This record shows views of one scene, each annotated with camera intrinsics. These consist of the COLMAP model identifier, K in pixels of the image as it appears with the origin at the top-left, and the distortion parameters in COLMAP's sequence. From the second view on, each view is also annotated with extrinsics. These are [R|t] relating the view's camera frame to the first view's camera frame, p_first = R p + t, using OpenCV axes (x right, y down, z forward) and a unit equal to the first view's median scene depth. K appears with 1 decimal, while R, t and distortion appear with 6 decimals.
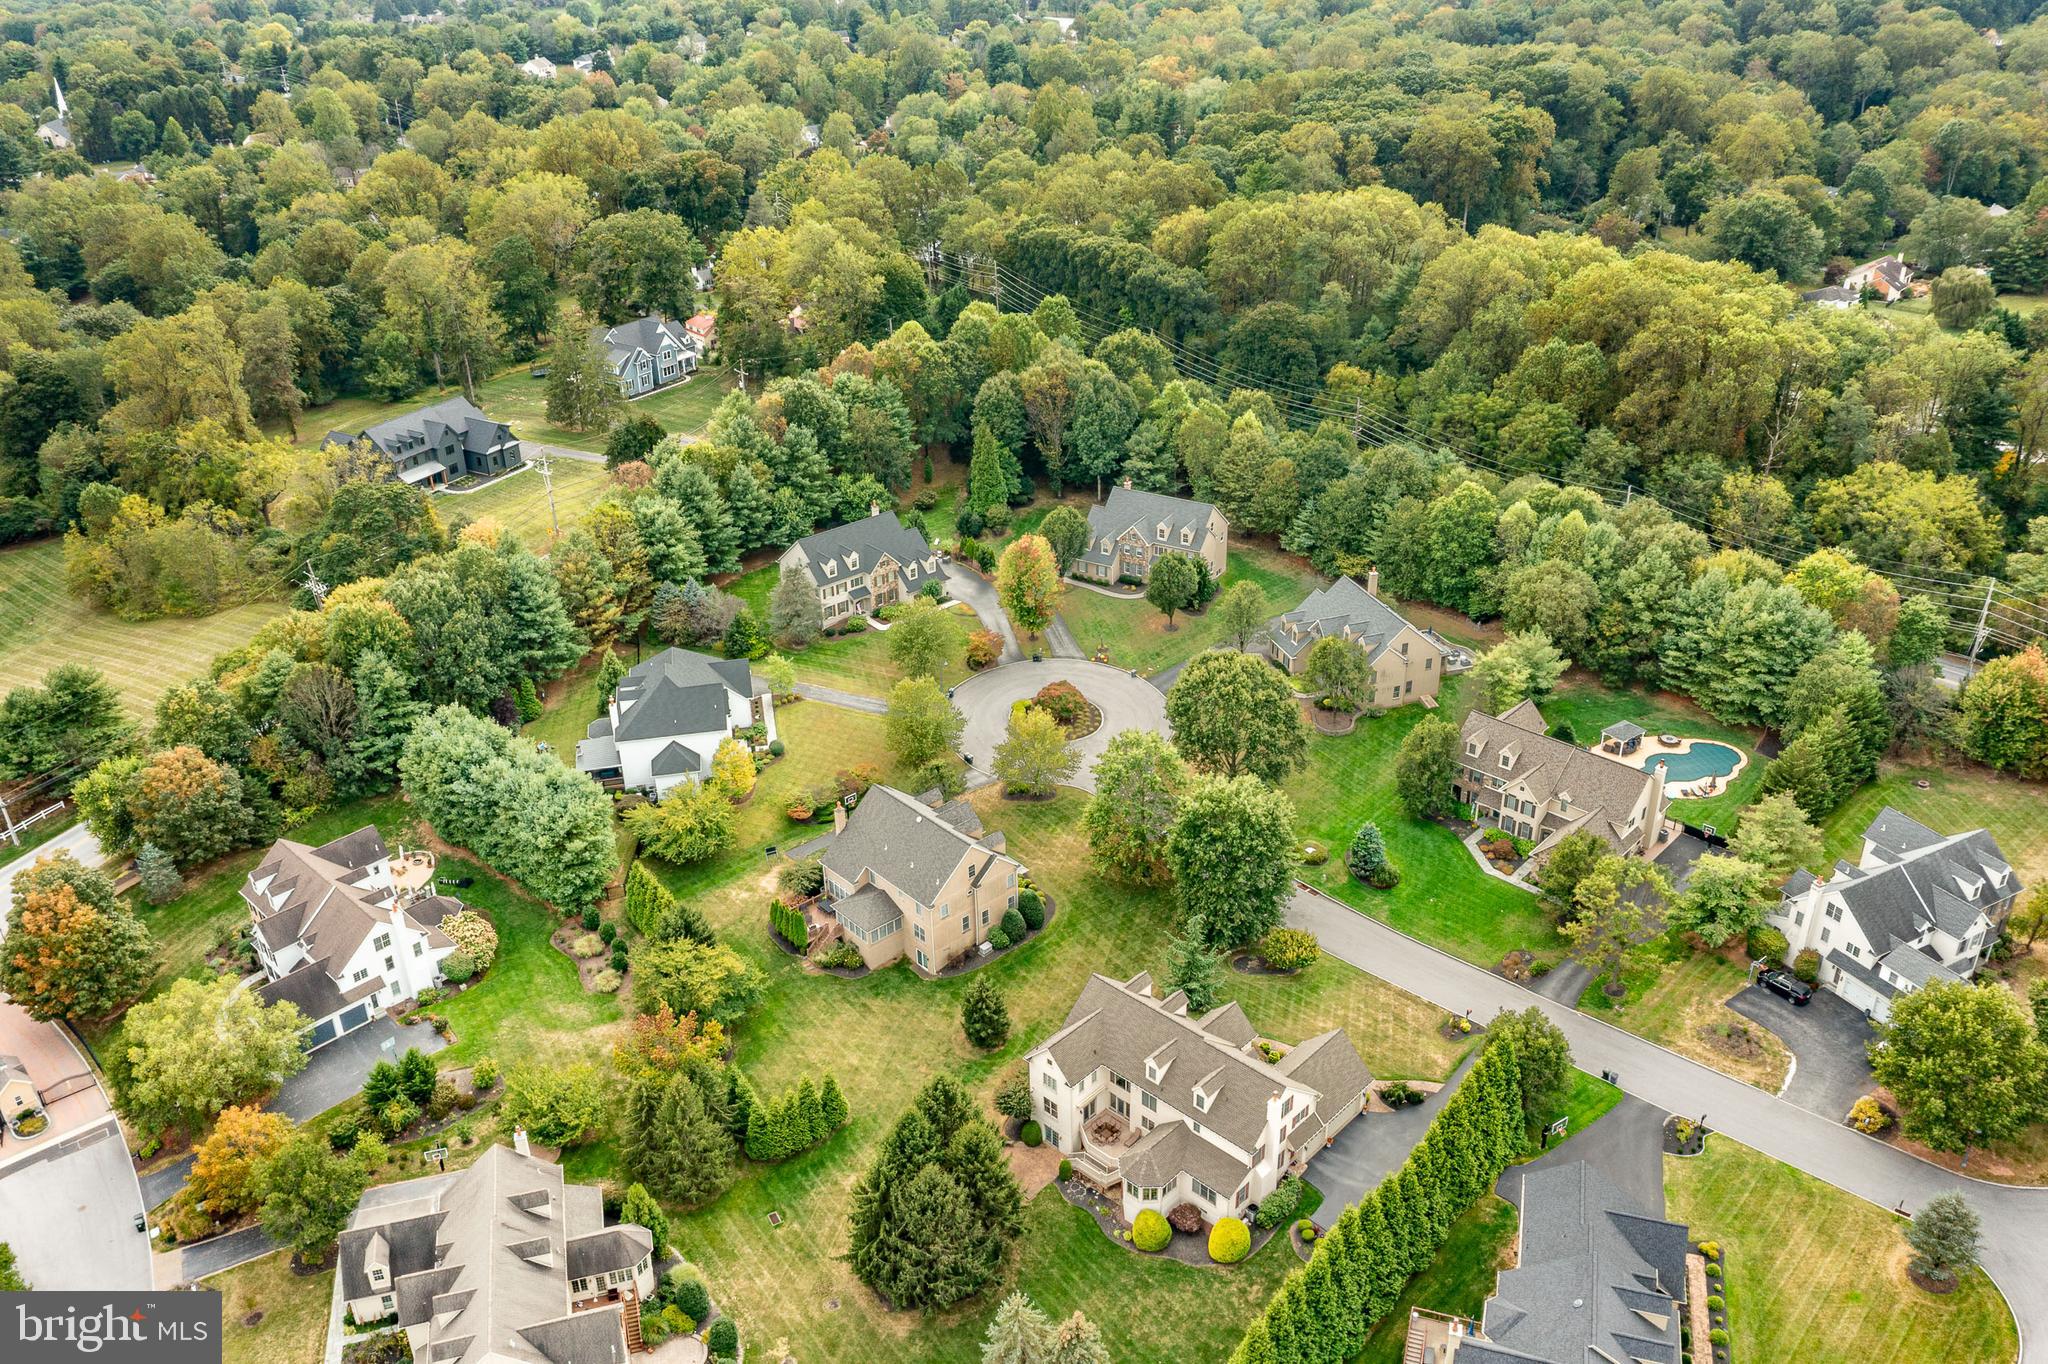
lens RADIAL K [[1643.3, 0, 1023.3], [0, 1643.3, 715.7], [0, 0, 1]] dist [-0.008618, 0.001452]
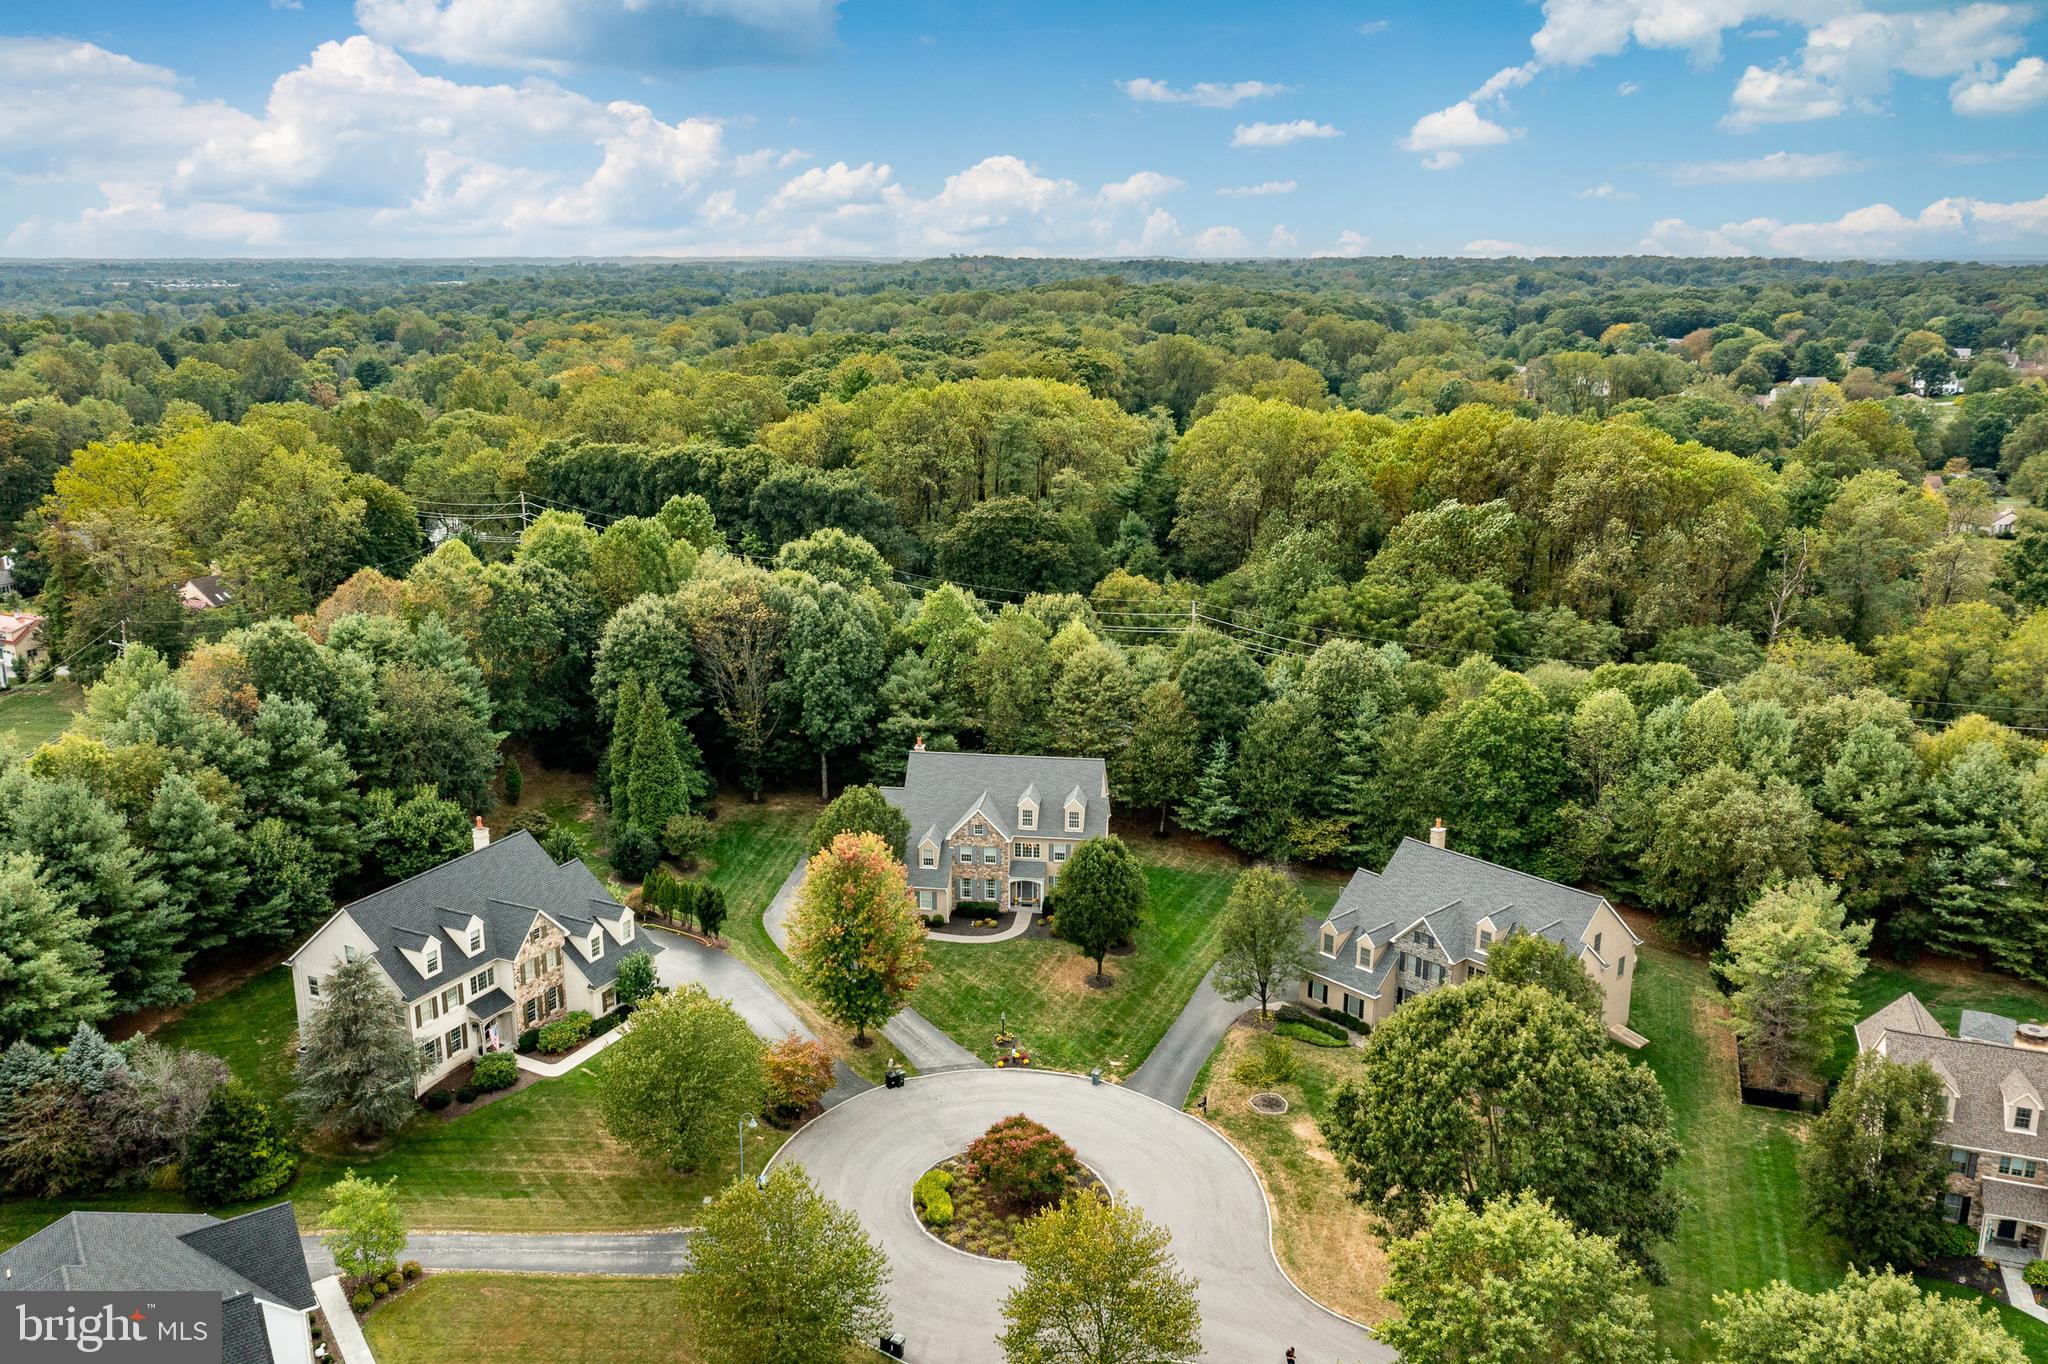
lens RADIAL K [[1643.3, 0, 1023.3], [0, 1643.3, 715.7], [0, 0, 1]] dist [-0.008618, 0.001452]
pose [[0.919149, -0.085101, 0.384607, -0.127435], [0.171985, 0.965104, -0.197471, -0.034120], [-0.354380, 0.247652, 0.901711, 0.484737]]
